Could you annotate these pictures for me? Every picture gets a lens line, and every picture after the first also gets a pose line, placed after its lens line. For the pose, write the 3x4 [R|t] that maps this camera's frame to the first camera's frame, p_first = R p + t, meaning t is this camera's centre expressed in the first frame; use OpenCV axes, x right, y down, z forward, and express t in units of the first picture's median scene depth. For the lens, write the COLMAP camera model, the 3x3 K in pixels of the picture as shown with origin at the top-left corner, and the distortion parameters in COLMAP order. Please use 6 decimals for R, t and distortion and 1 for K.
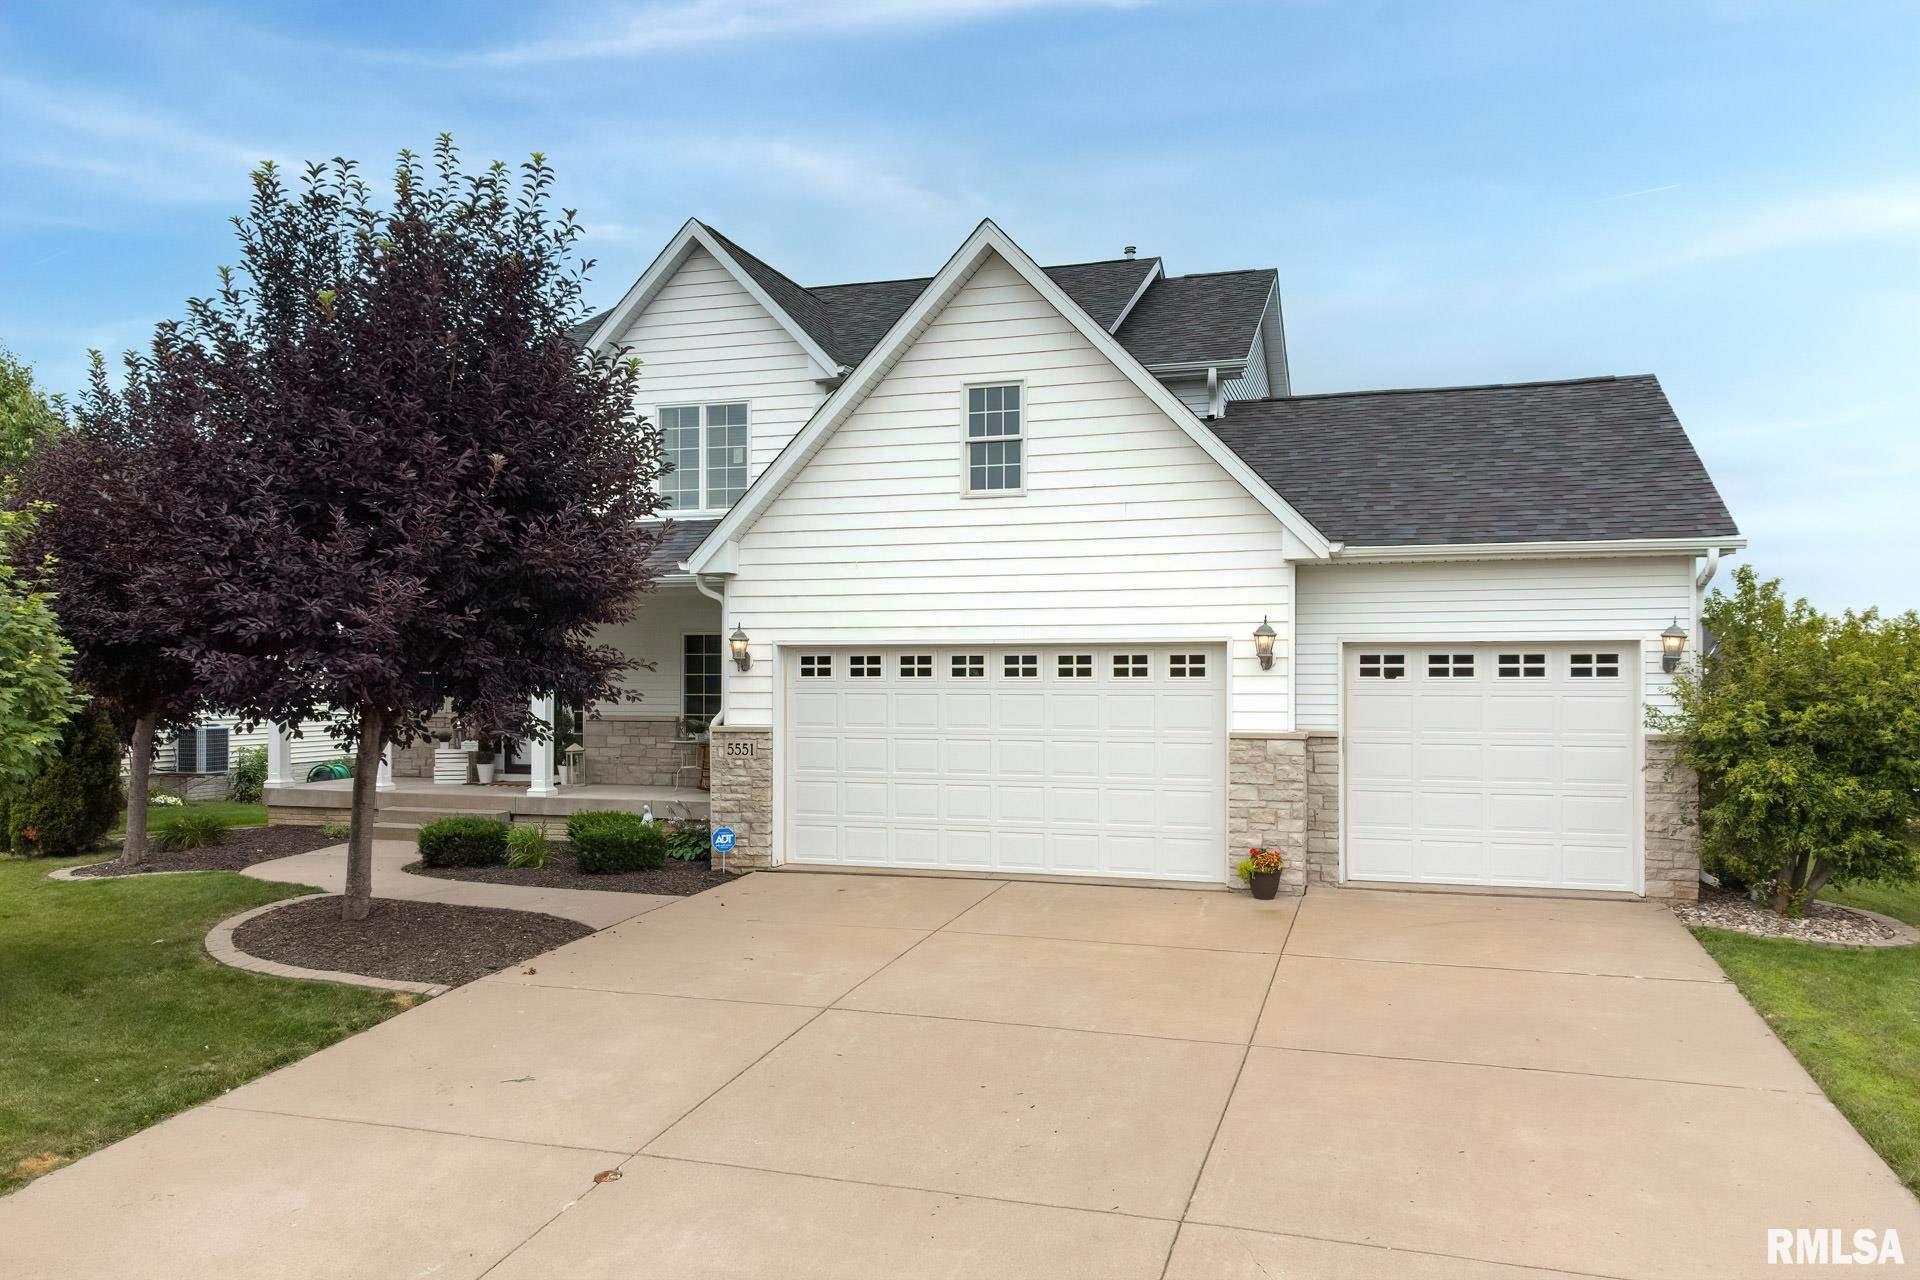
lens RADIAL K [[1443.2, 0, 966.7], [0, 1443.2, 649.0], [0, 0, 1]] dist [-0.001014, 0.000266]
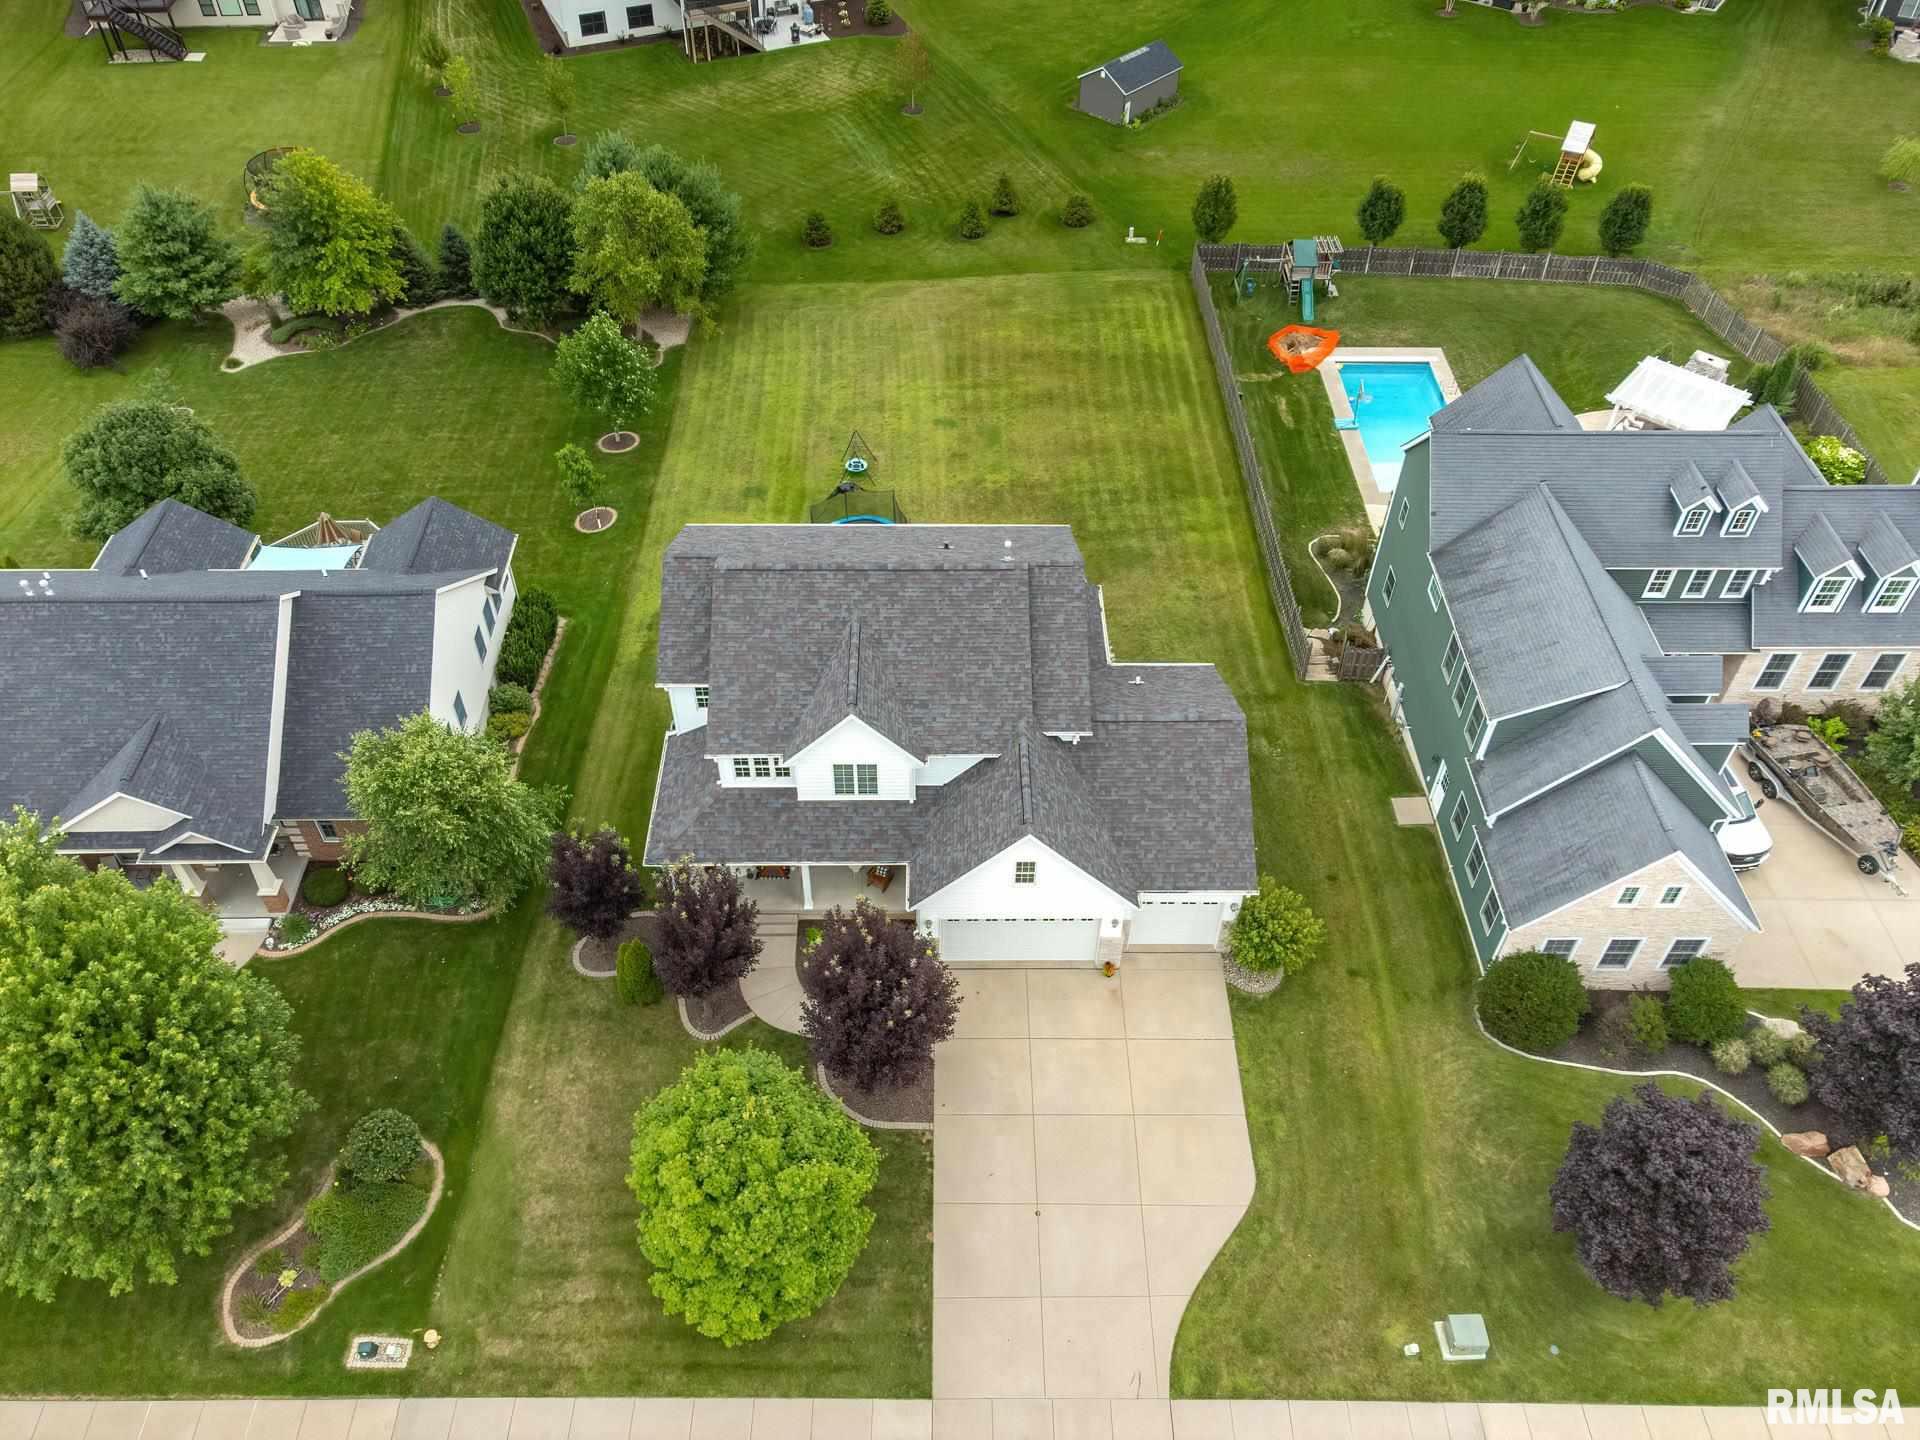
lens RADIAL K [[1442.8, 0, 959.8], [0, 1442.8, 716.8], [0, 0, 1]] dist [-0.016664, 0.030598]
pose [[0.953587, -0.203582, 0.221870, -0.659780], [-0.016869, 0.699547, 0.714388, -2.353811], [-0.300645, -0.684974, 0.663644, -0.609711]]
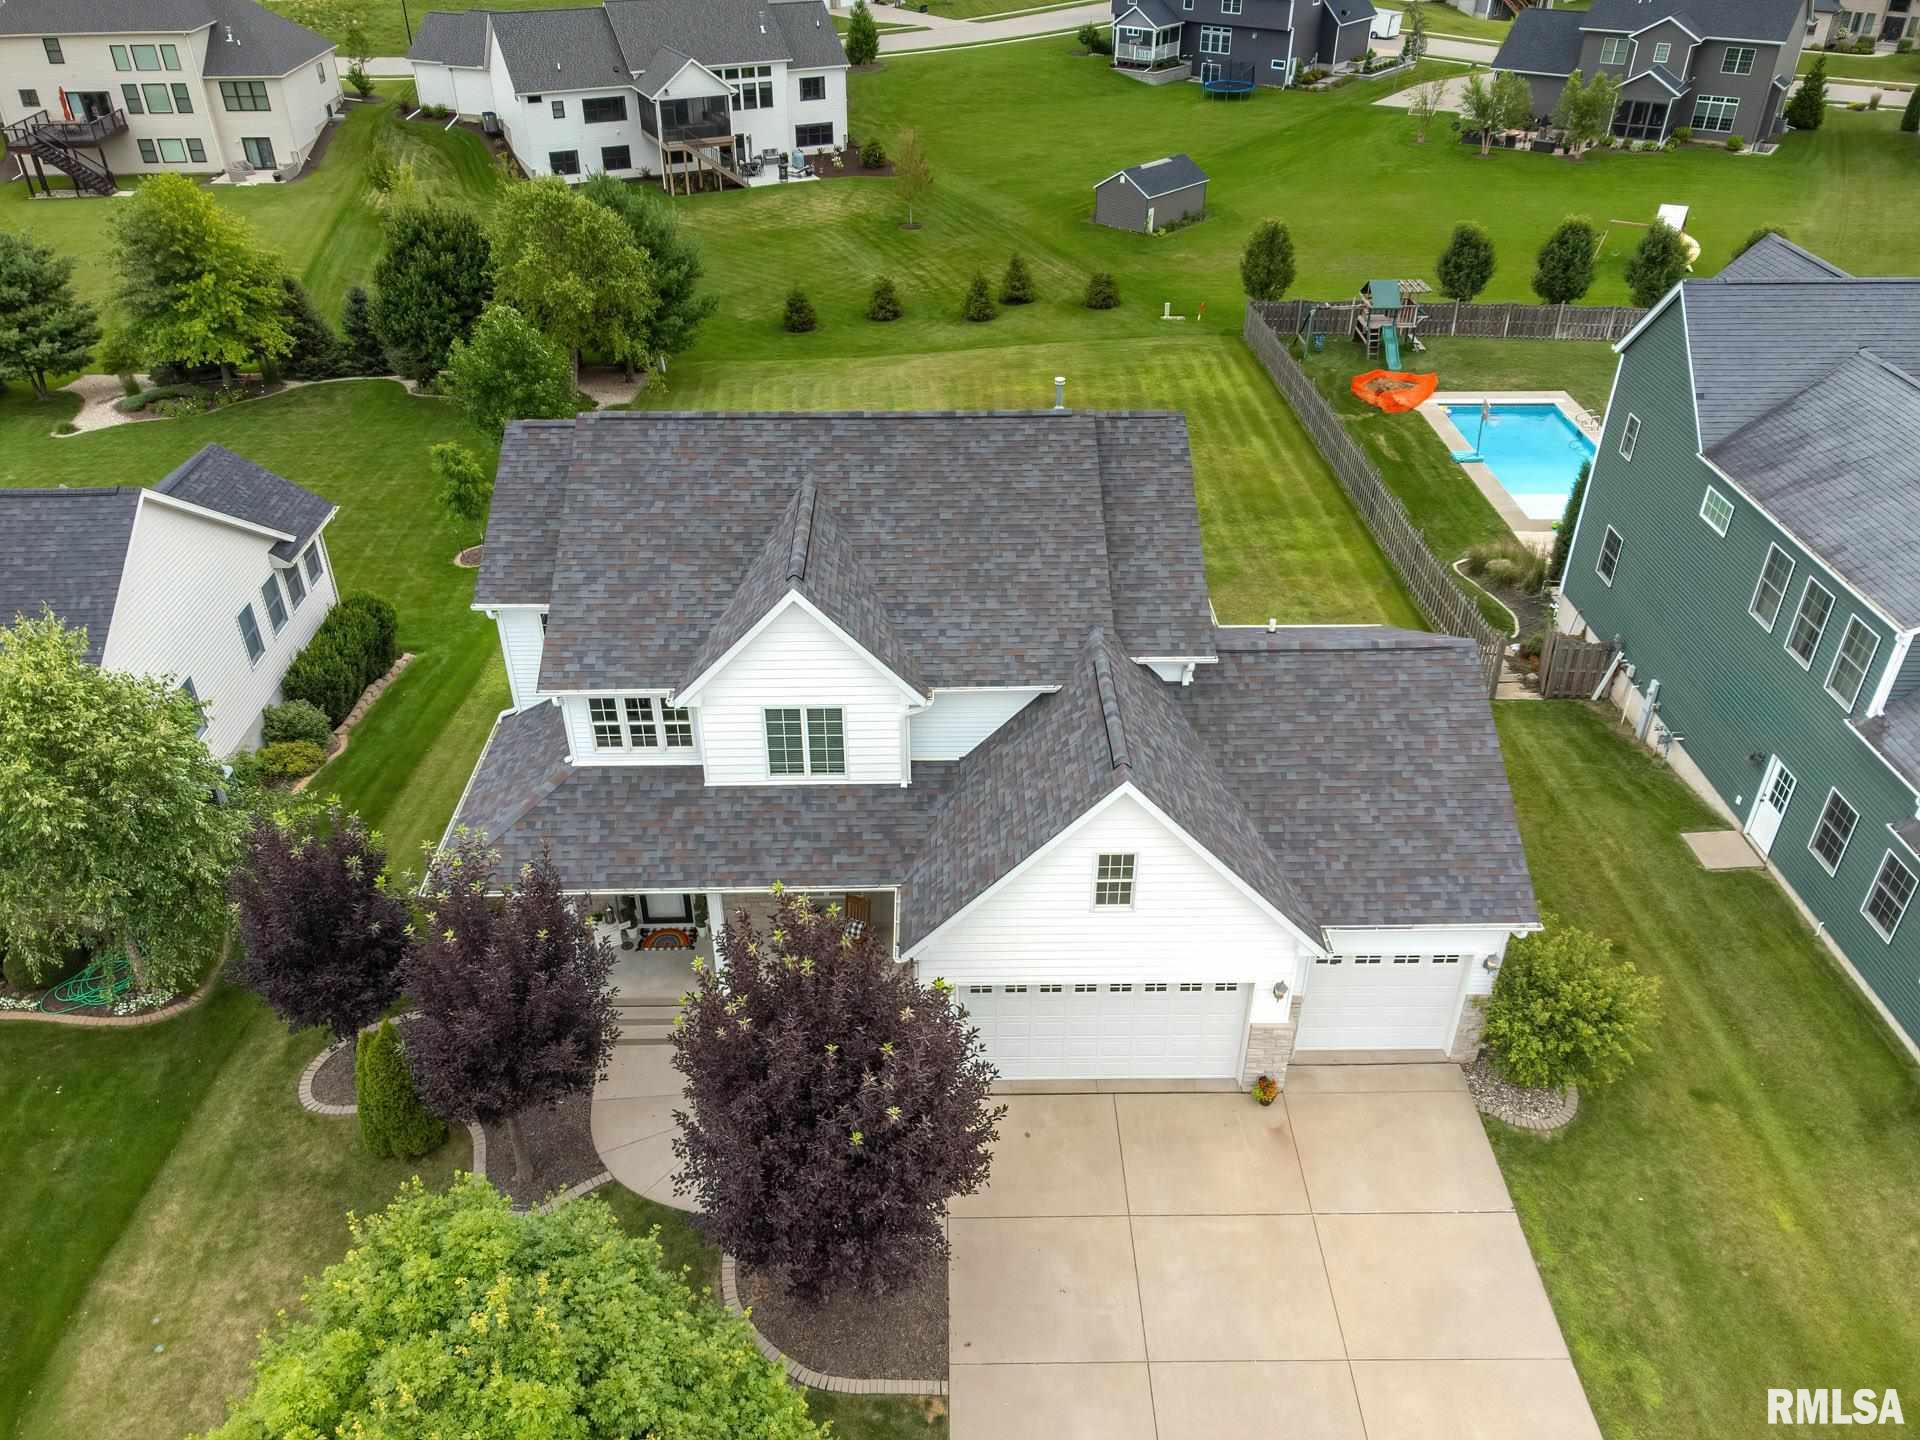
lens RADIAL K [[1442.8, 0, 958.6], [0, 1442.8, 717.4], [0, 0, 1]] dist [-0.016664, 0.030598]
pose [[0.952263, -0.166485, 0.255888, -0.490222], [-0.004150, 0.831069, 0.556154, -1.119217], [-0.305252, -0.530666, 0.790705, -0.043508]]
